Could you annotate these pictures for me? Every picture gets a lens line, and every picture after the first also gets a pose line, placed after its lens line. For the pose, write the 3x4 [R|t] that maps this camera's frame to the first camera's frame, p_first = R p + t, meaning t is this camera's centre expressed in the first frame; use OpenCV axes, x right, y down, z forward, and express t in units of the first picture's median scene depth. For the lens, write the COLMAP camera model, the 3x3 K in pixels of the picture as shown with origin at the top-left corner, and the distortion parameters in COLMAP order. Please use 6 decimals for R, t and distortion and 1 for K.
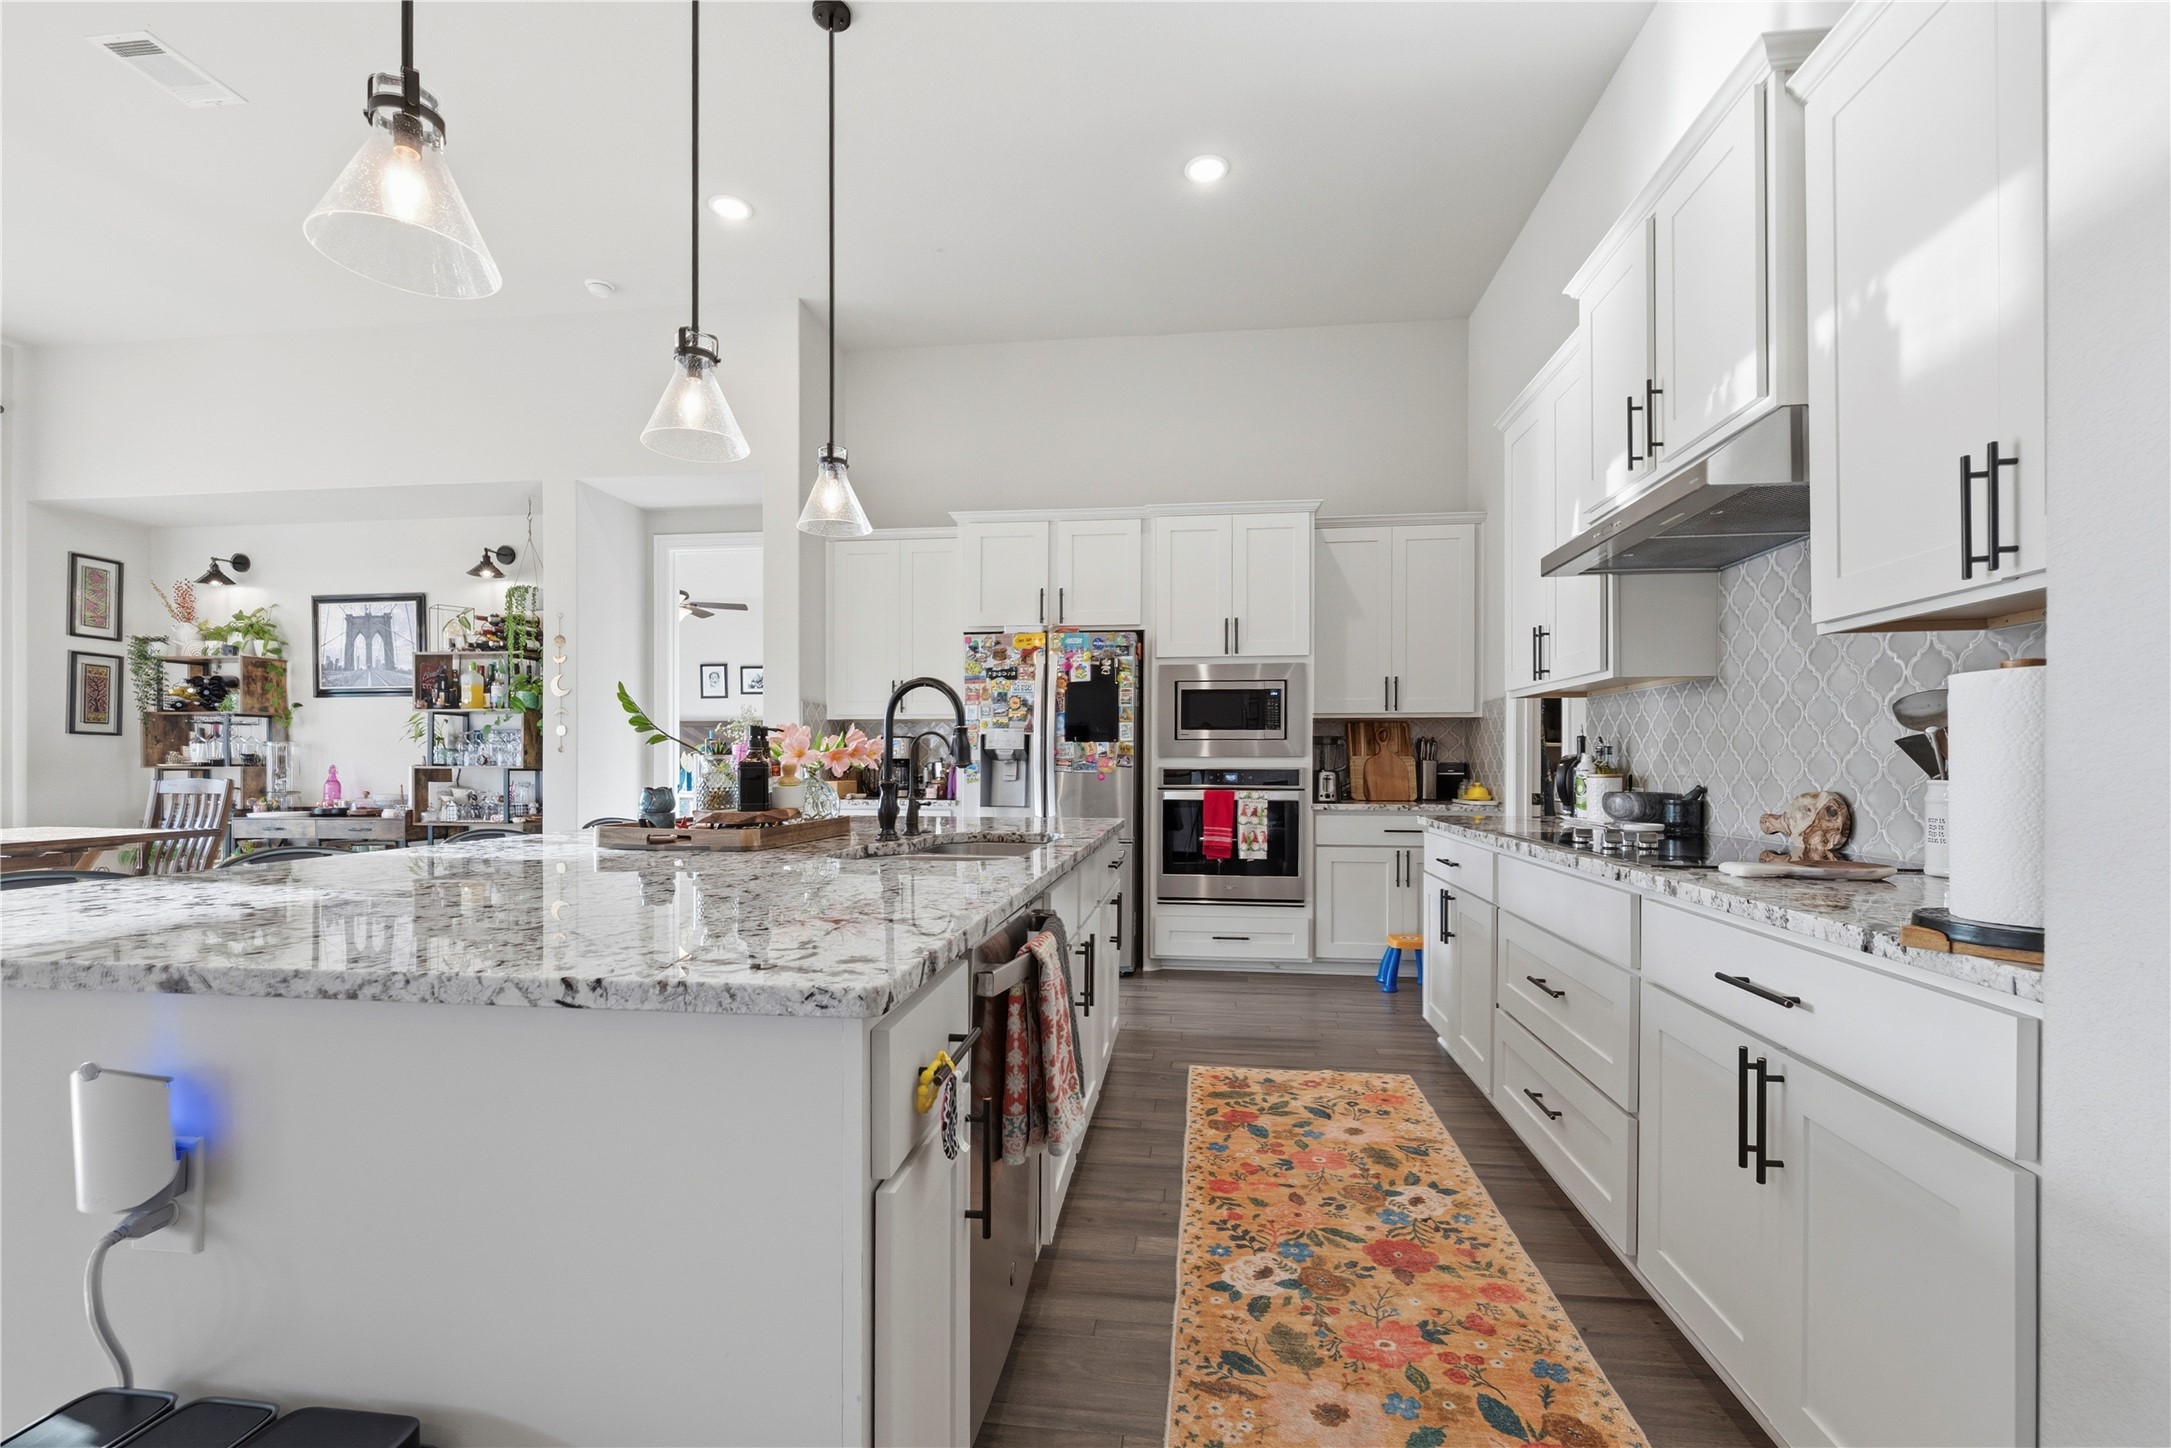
lens RADIAL K [[888.3, 0, 1073.7], [0, 888.3, 768.7], [0, 0, 1]] dist [-0.003178, 0.001423]
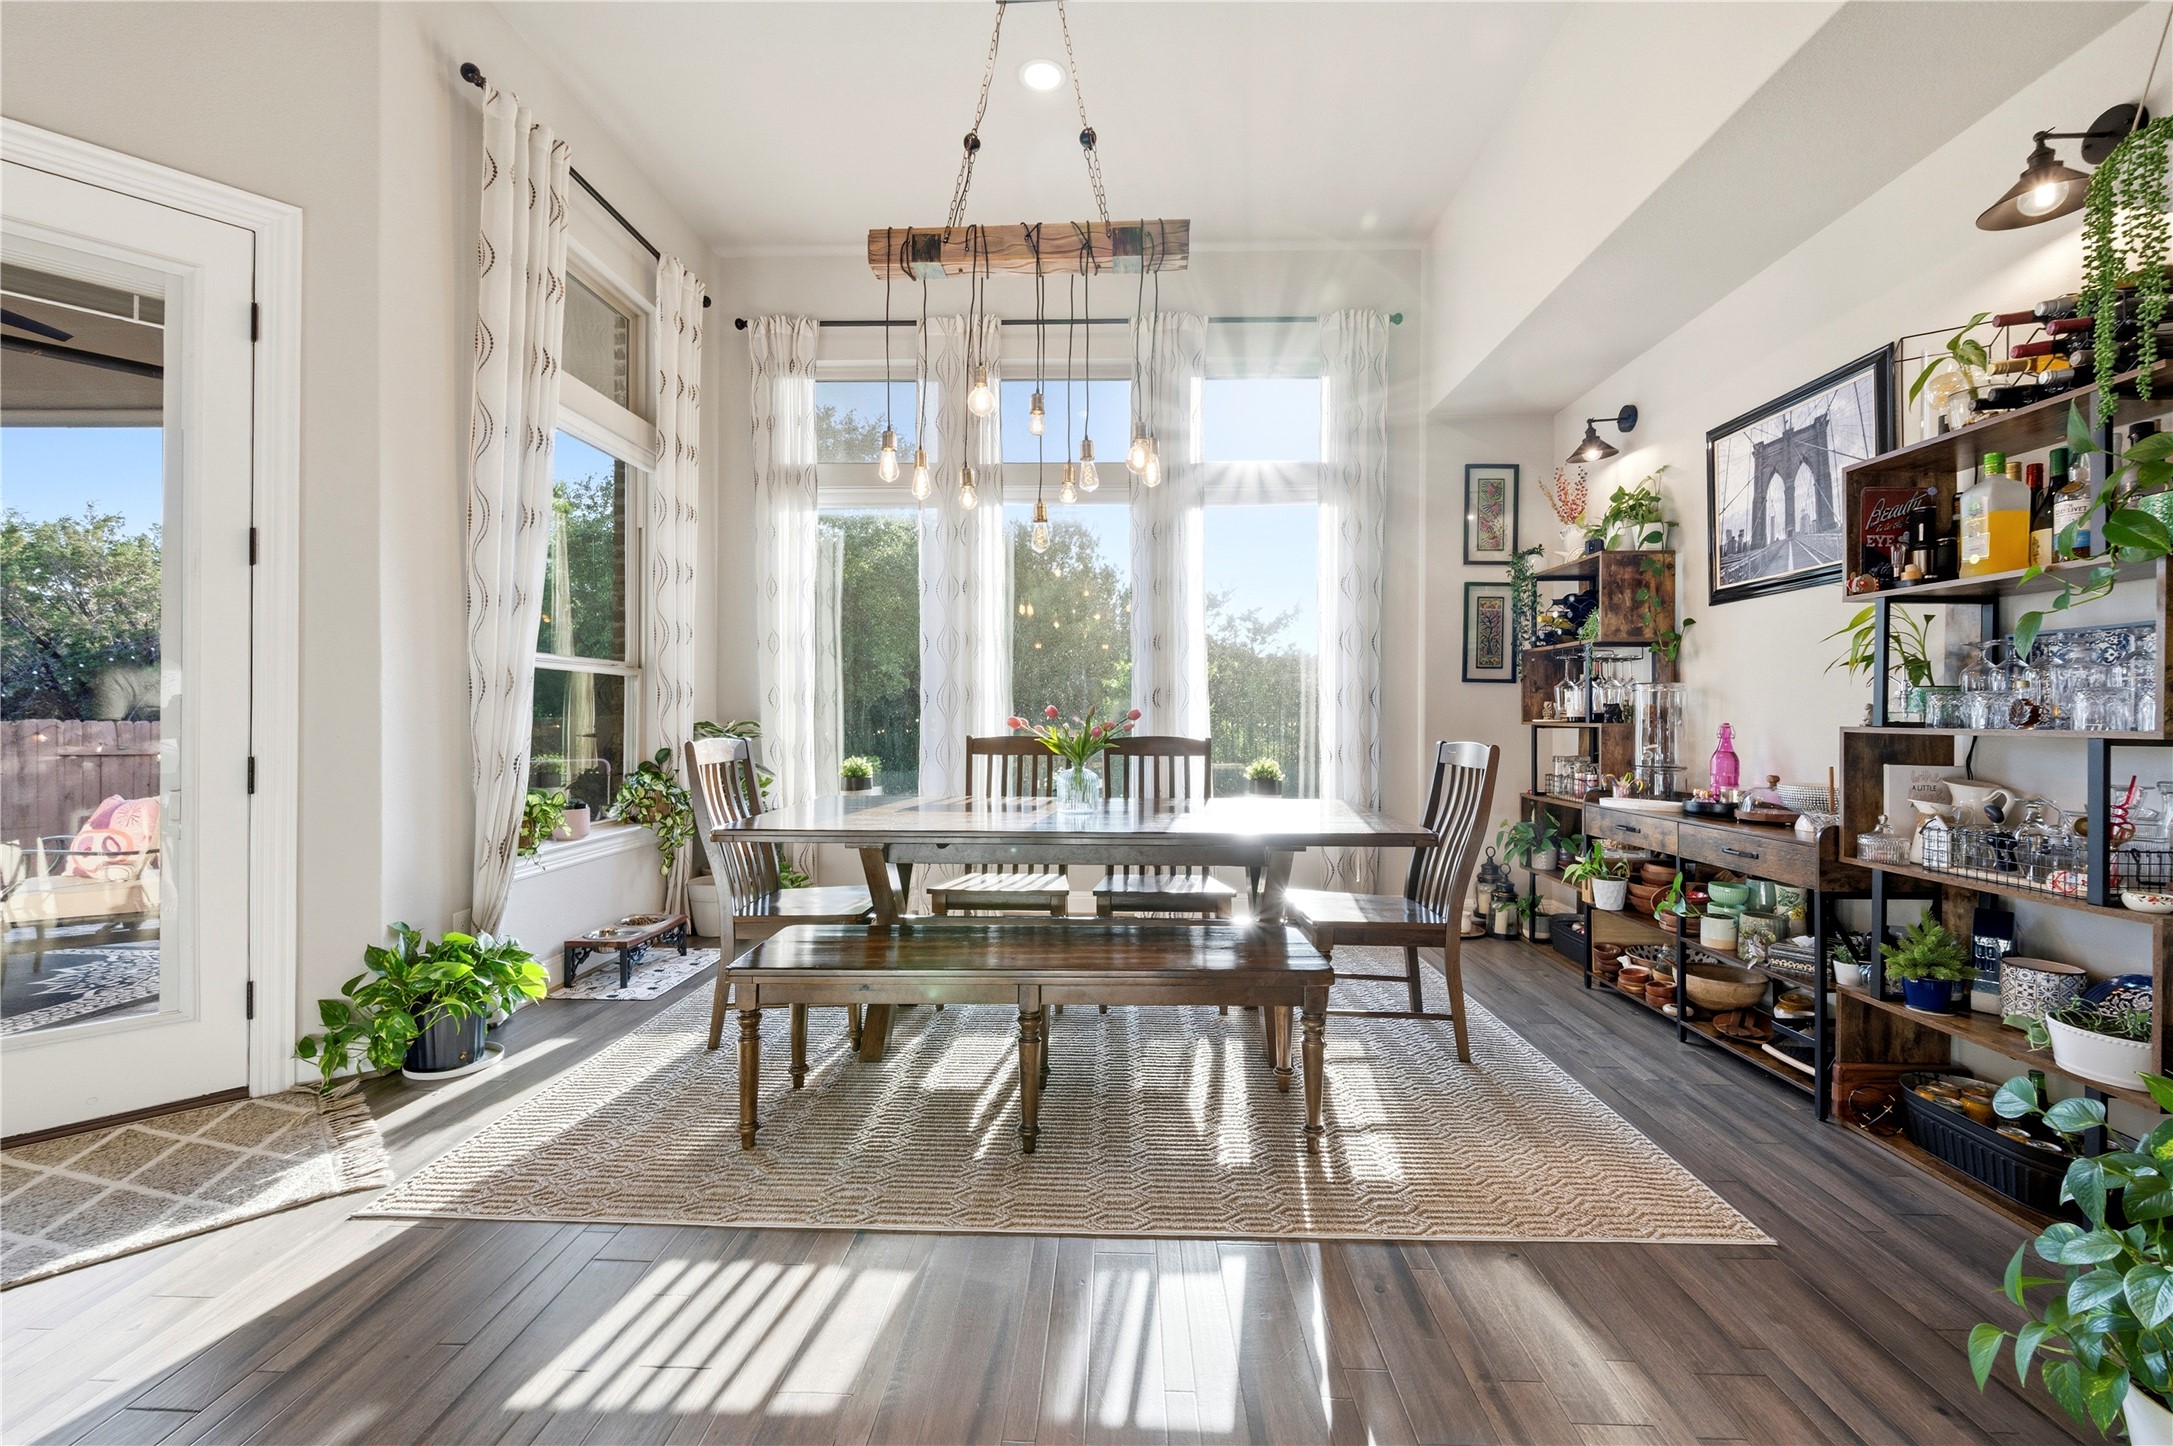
lens RADIAL K [[889.1, 0, 1073.0], [0, 889.1, 709.1], [0, 0, 1]] dist [-0.003178, 0.001423]
pose [[0.071691, -0.005483, -0.997412, -0.333693], [-0.011527, 0.999914, -0.006326, -0.004881], [0.997360, 0.011951, 0.071622, 0.589201]]
